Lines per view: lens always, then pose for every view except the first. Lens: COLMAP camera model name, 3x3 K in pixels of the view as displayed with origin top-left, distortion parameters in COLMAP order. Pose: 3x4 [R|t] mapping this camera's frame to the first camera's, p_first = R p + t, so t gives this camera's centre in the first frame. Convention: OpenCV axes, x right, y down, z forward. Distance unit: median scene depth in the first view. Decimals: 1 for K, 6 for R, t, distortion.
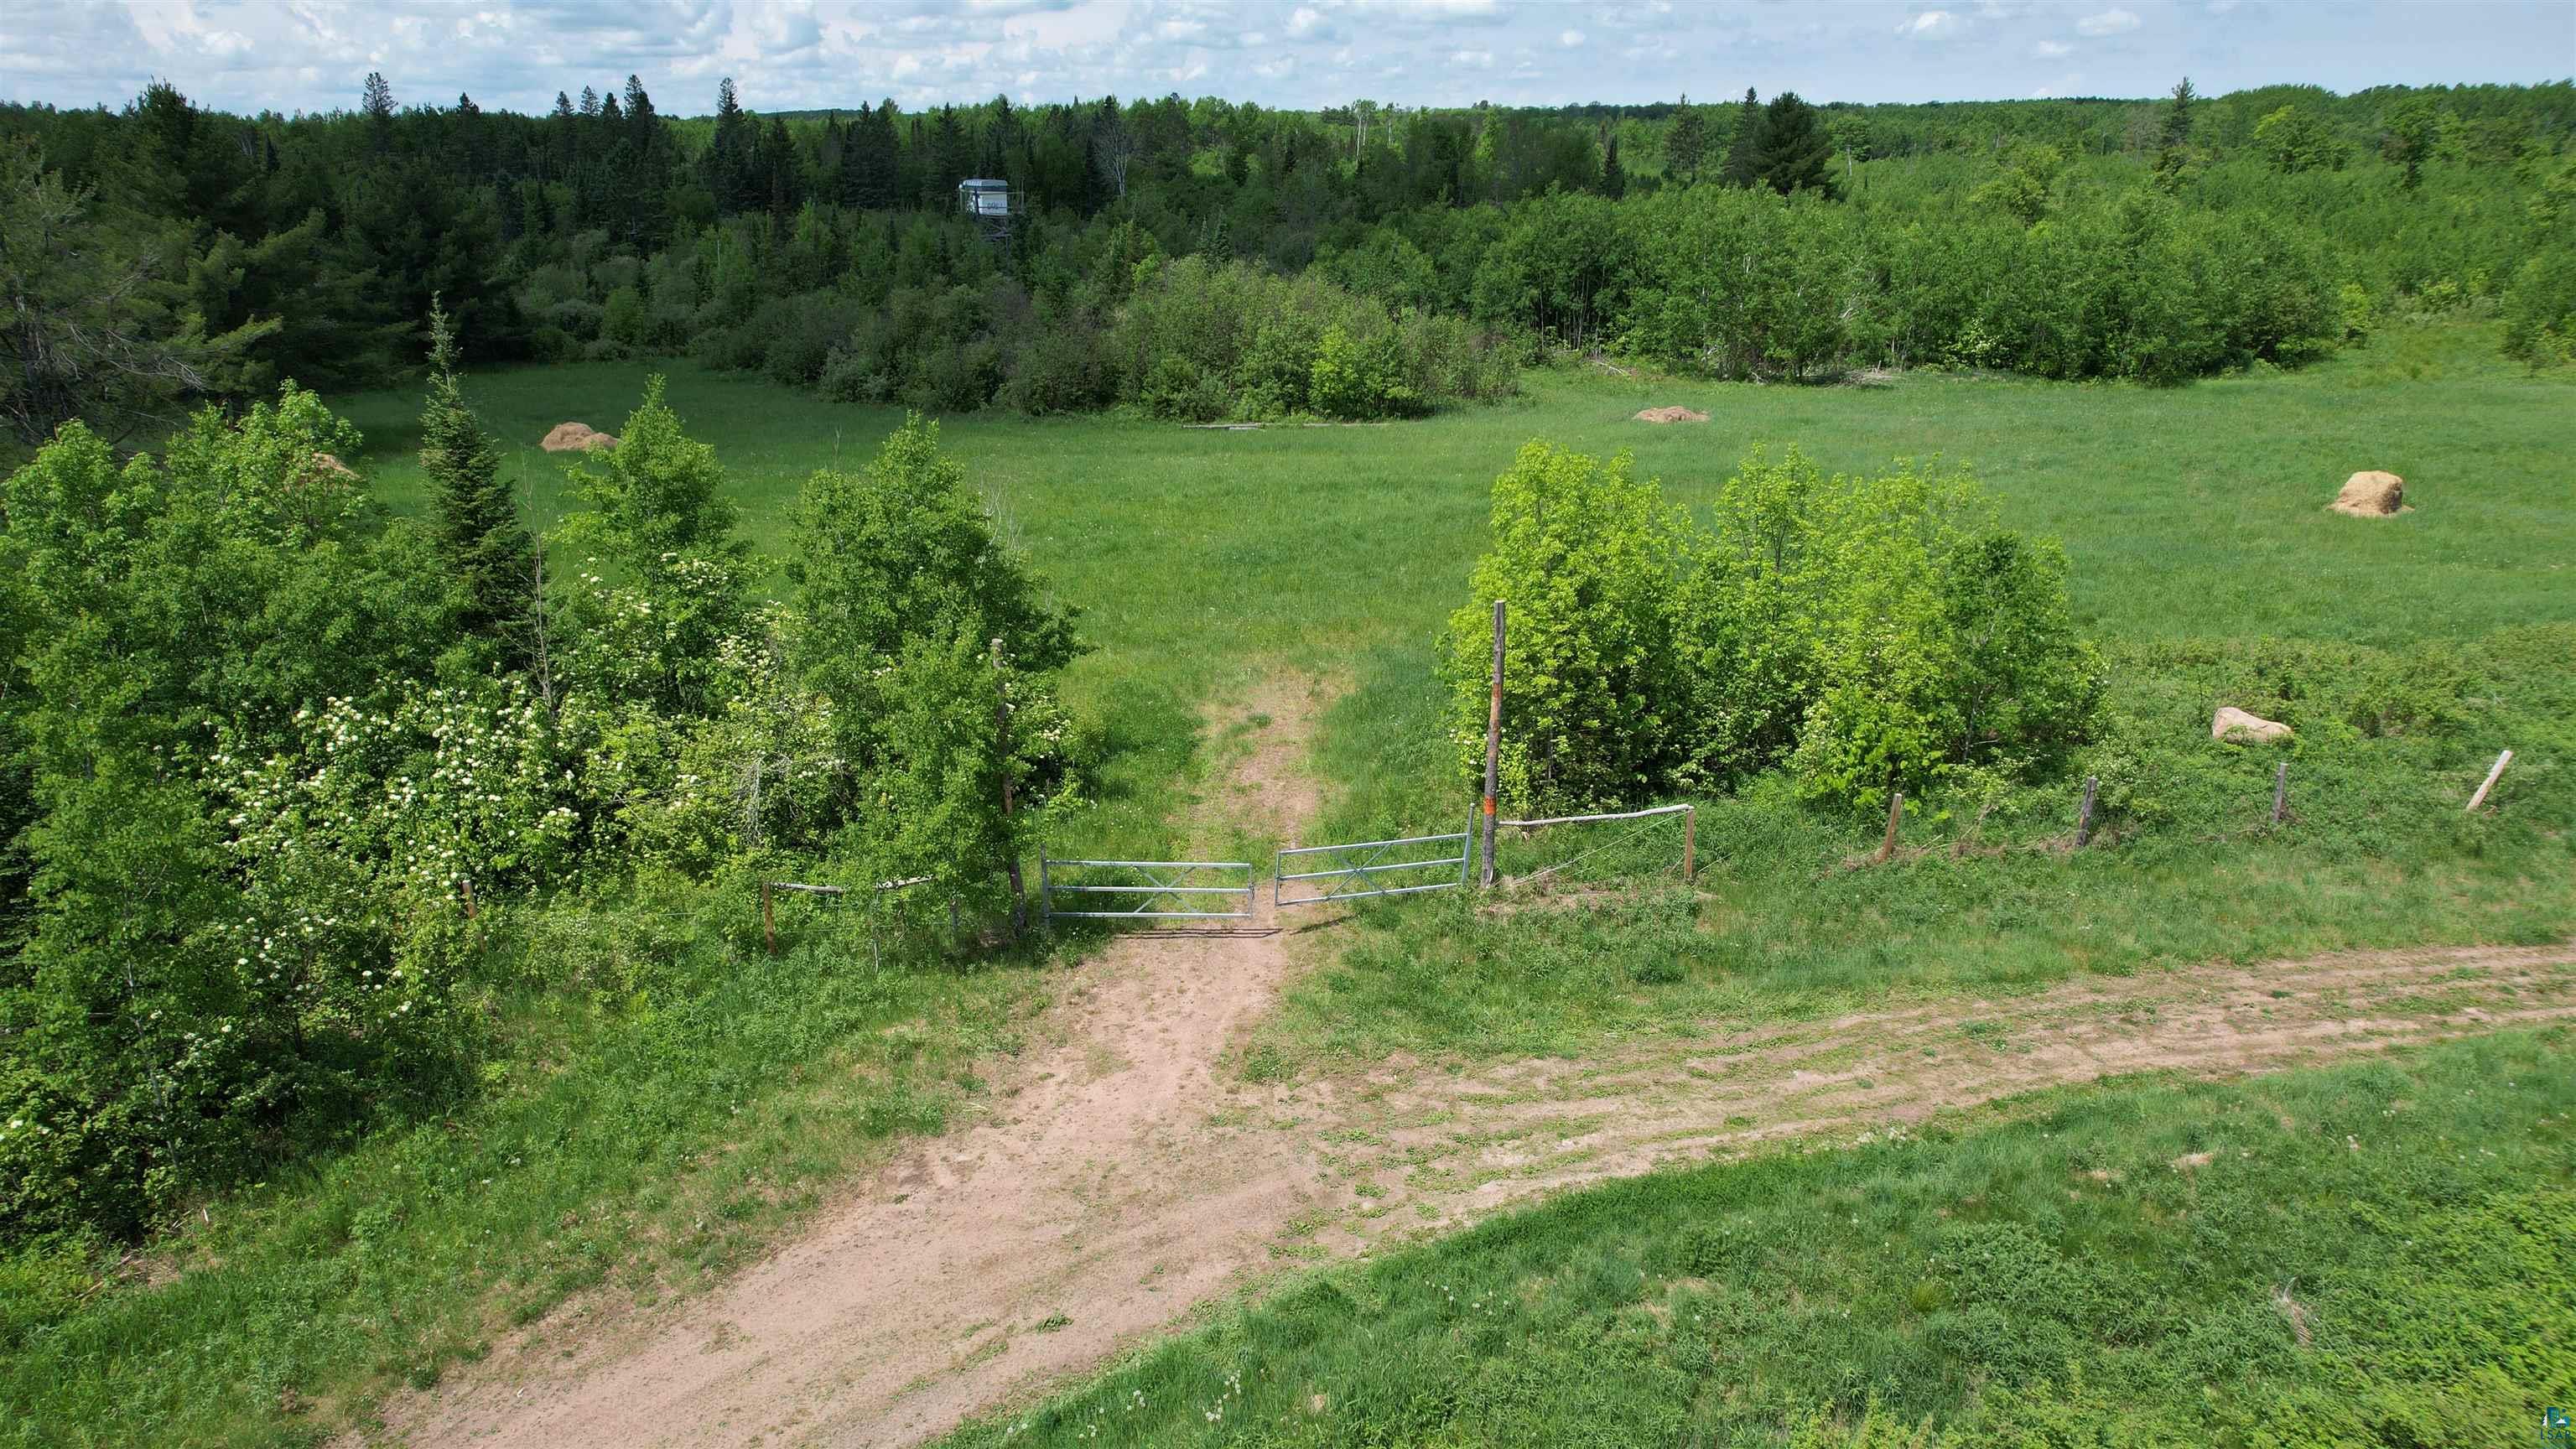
lens RADIAL K [[1645.8, 0, 1288.0], [0, 1645.8, 724.5], [0, 0, 1]] dist [-0.084285, 0.076928]
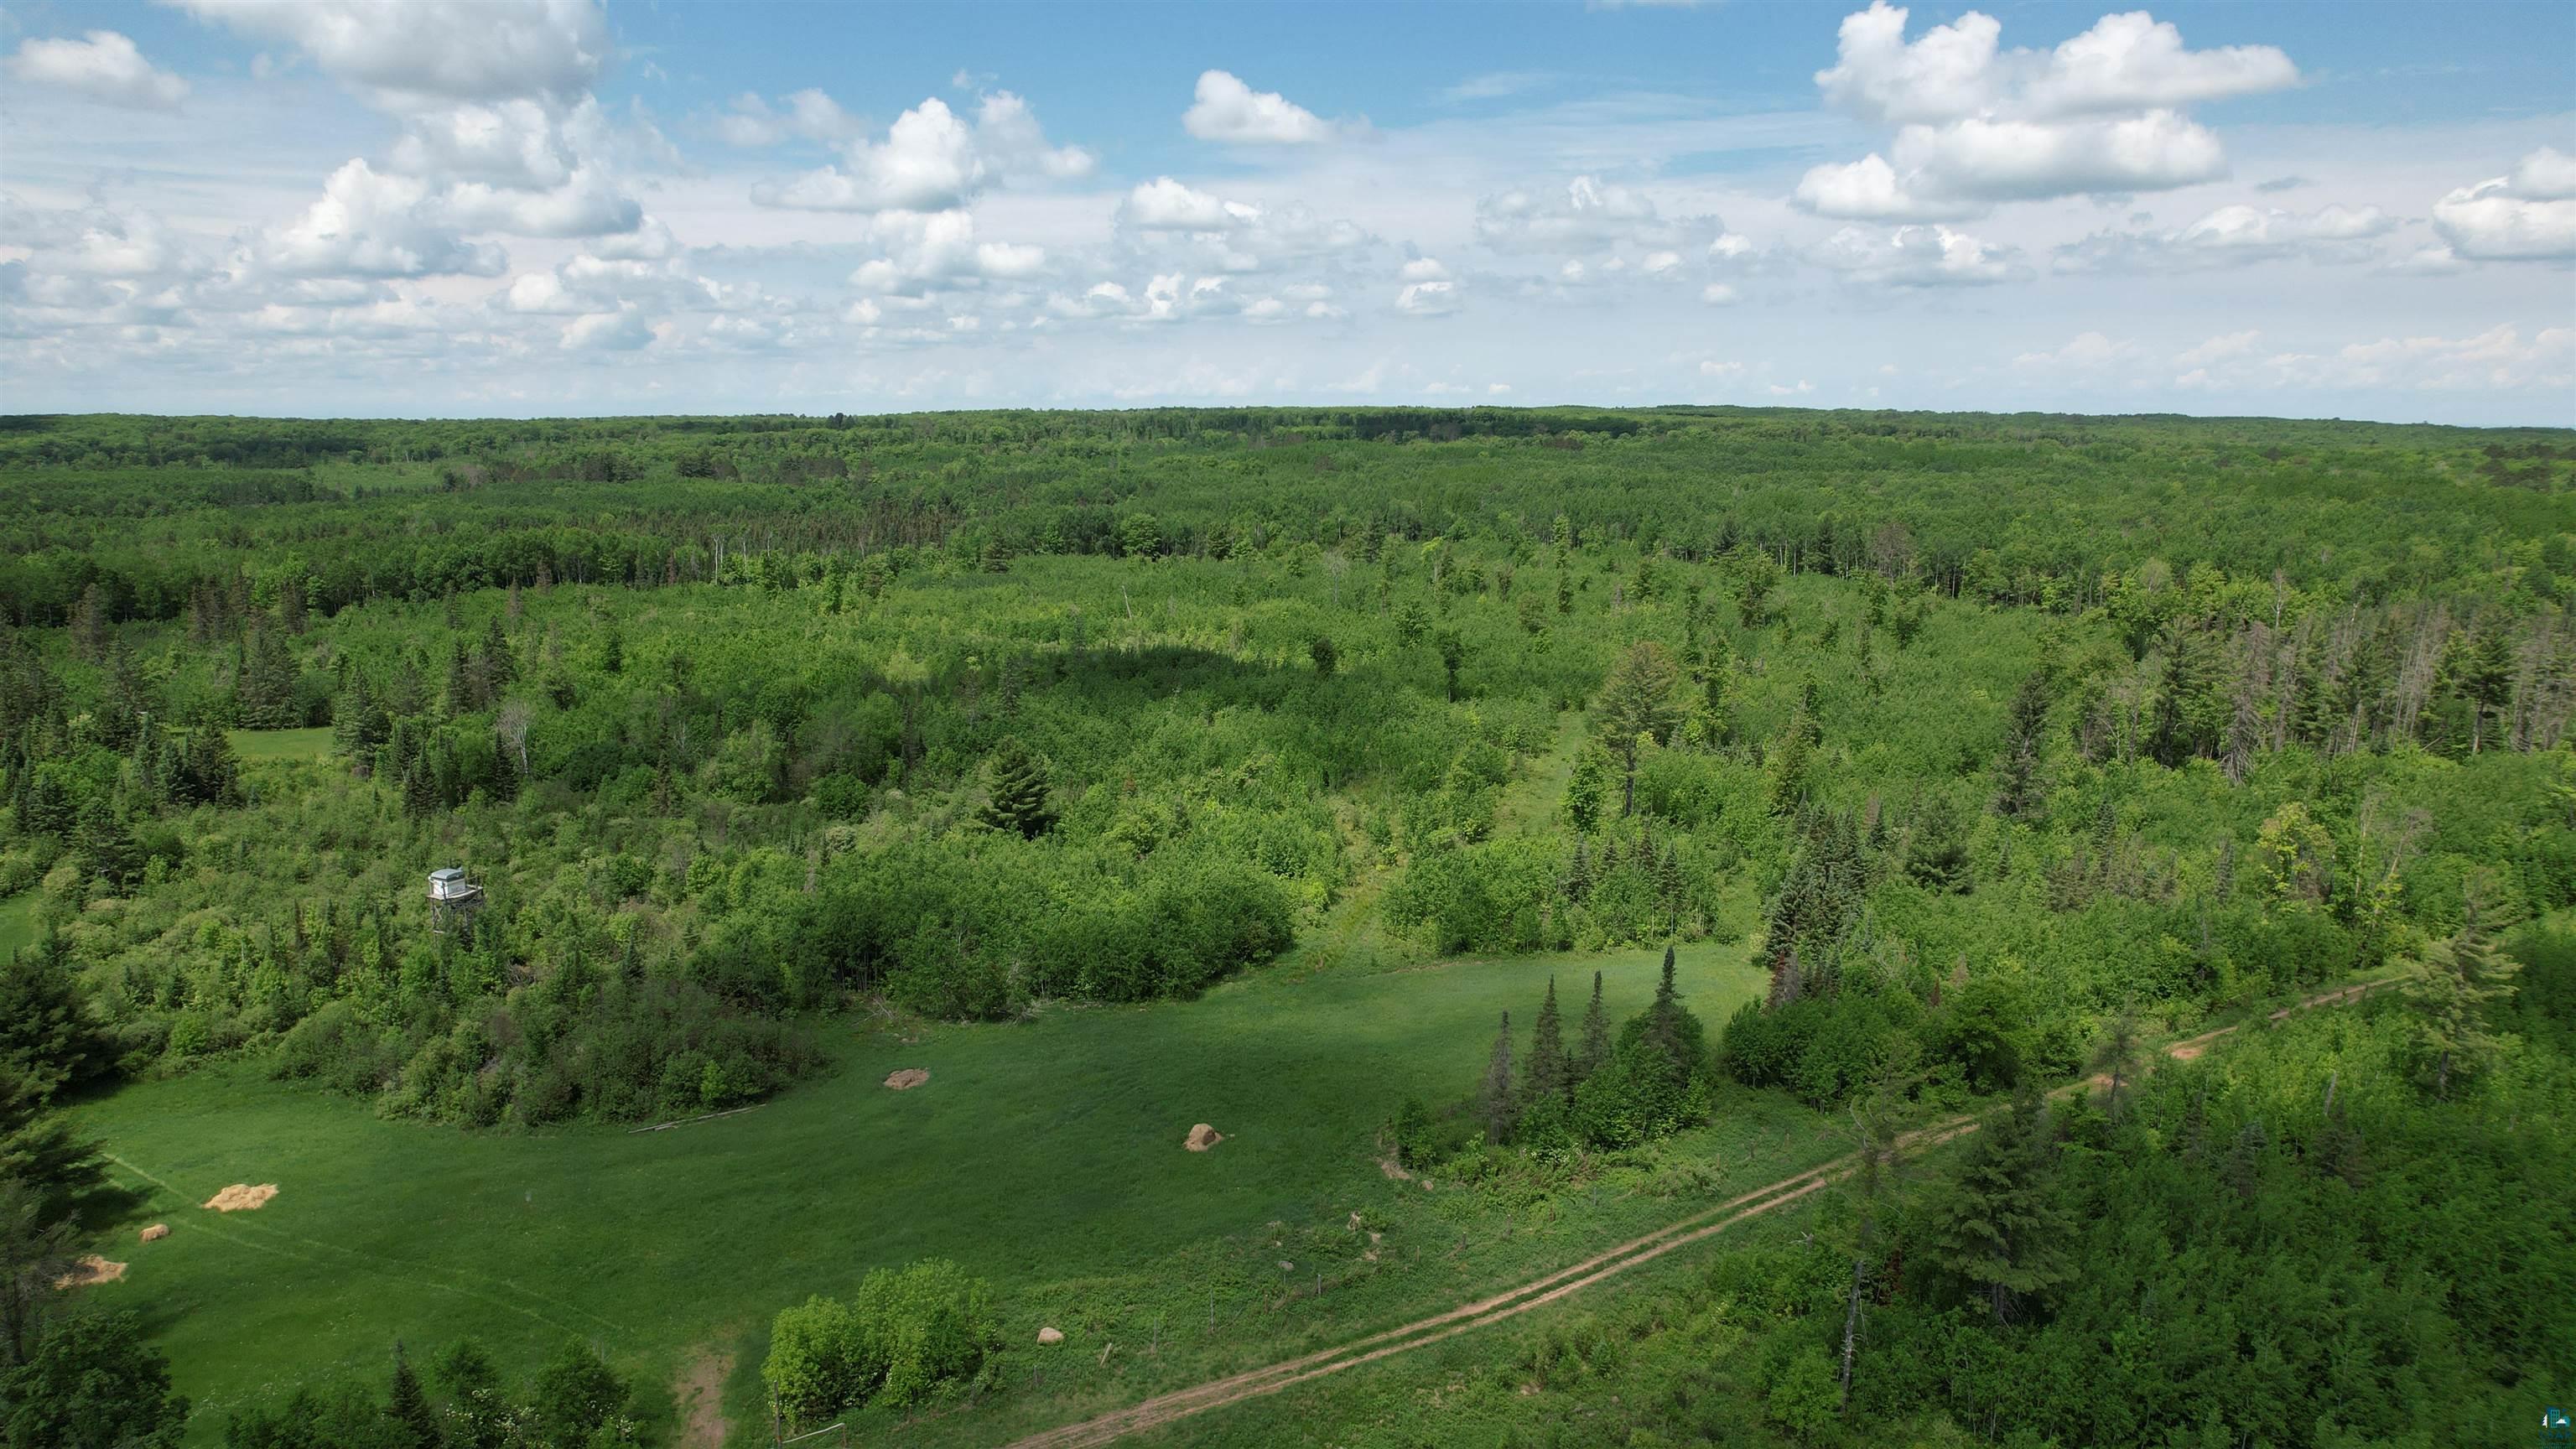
lens RADIAL K [[1645.8, 0, 1288.0], [0, 1645.8, 724.5], [0, 0, 1]] dist [-0.084285, 0.076928]
pose [[0.931362, -0.069896, 0.357322, 0.005388], [0.125091, 0.983089, -0.133749, -0.286171], [-0.341930, 0.169266, 0.924355, -0.928946]]
